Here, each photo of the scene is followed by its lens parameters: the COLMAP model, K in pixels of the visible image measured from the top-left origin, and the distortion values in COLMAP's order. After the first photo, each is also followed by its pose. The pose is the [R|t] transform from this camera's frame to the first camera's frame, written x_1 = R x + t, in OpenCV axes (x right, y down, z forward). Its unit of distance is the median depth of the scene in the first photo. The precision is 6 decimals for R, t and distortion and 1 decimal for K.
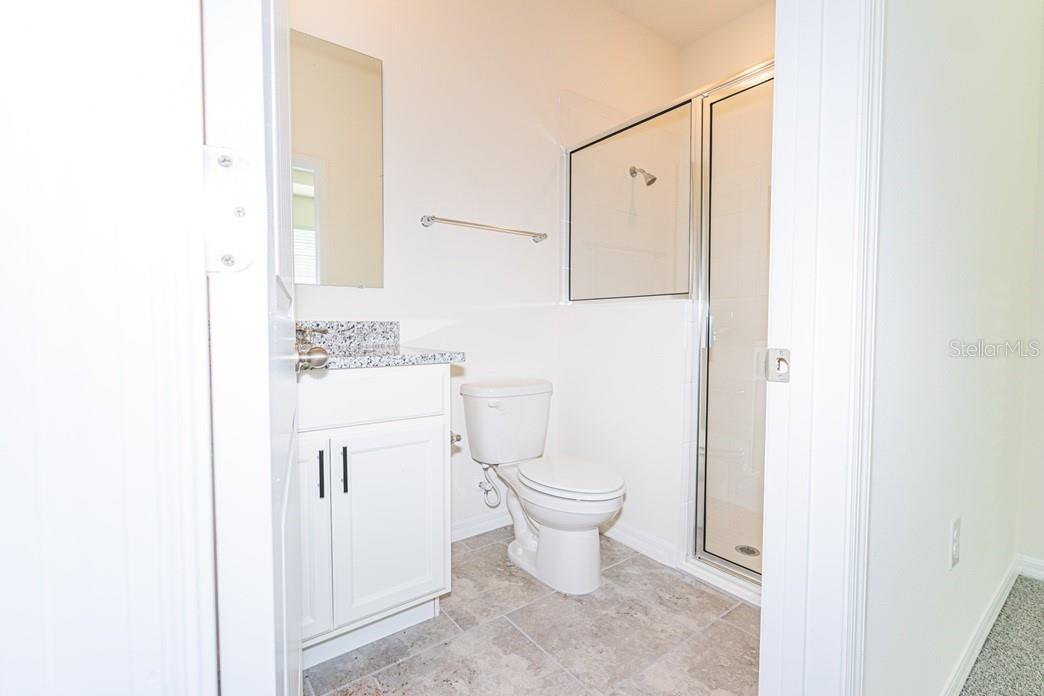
lens RADIAL K [[468.3, 0, 520.0], [0, 468.3, 344.3], [0, 0, 1]] dist [0.000579, 0.000042]
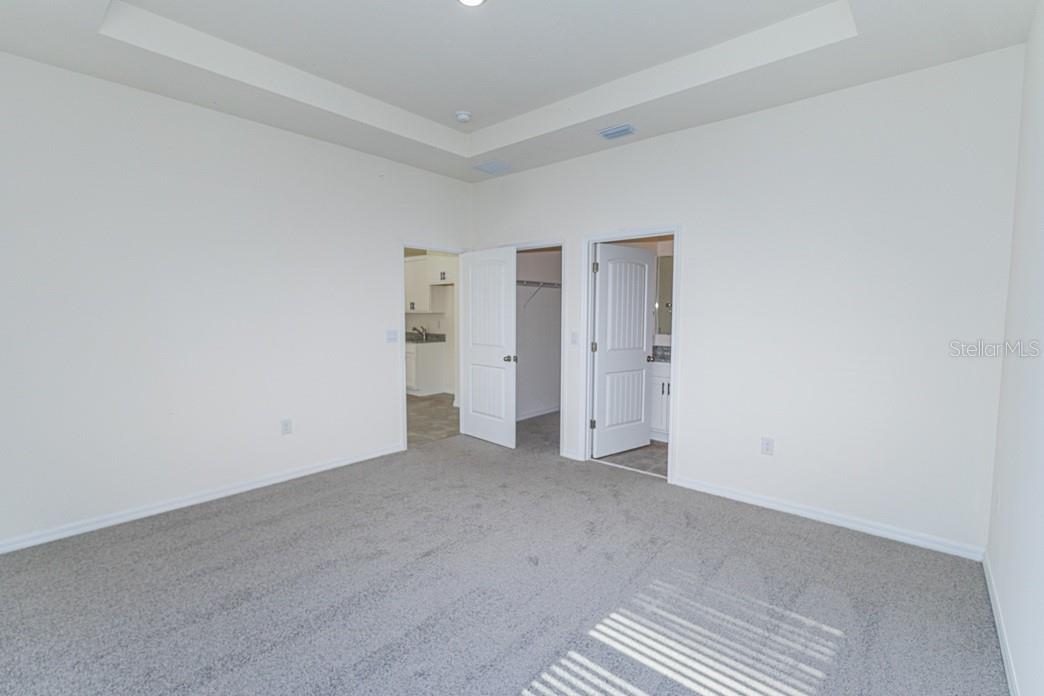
lens RADIAL K [[468.3, 0, 520.0], [0, 468.3, 344.3], [0, 0, 1]] dist [0.000579, 0.000042]
pose [[0.206027, 0.070373, -0.976013, 2.624717], [-0.046682, 0.996982, 0.062031, -0.235891], [0.977432, 0.032782, 0.208690, -0.847781]]
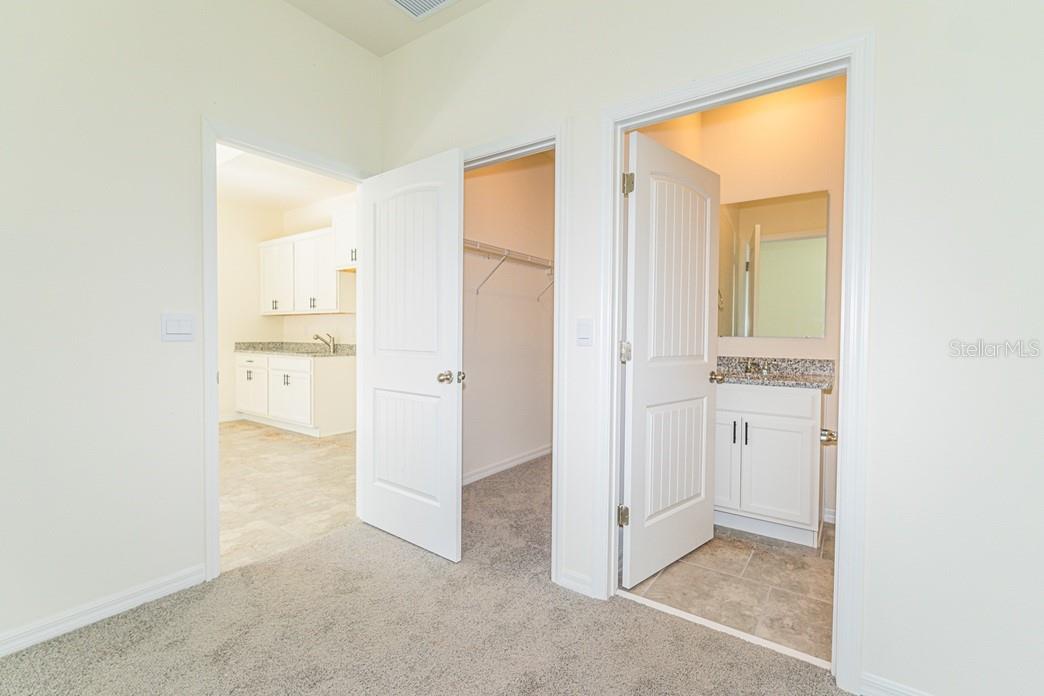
lens RADIAL K [[468.3, 0, 520.0], [0, 468.3, 344.3], [0, 0, 1]] dist [0.000579, 0.000042]
pose [[0.302107, 0.023754, -0.952978, 1.089007], [-0.051869, 0.998618, 0.008448, -0.075559], [0.951862, 0.046878, 0.302922, -0.499186]]
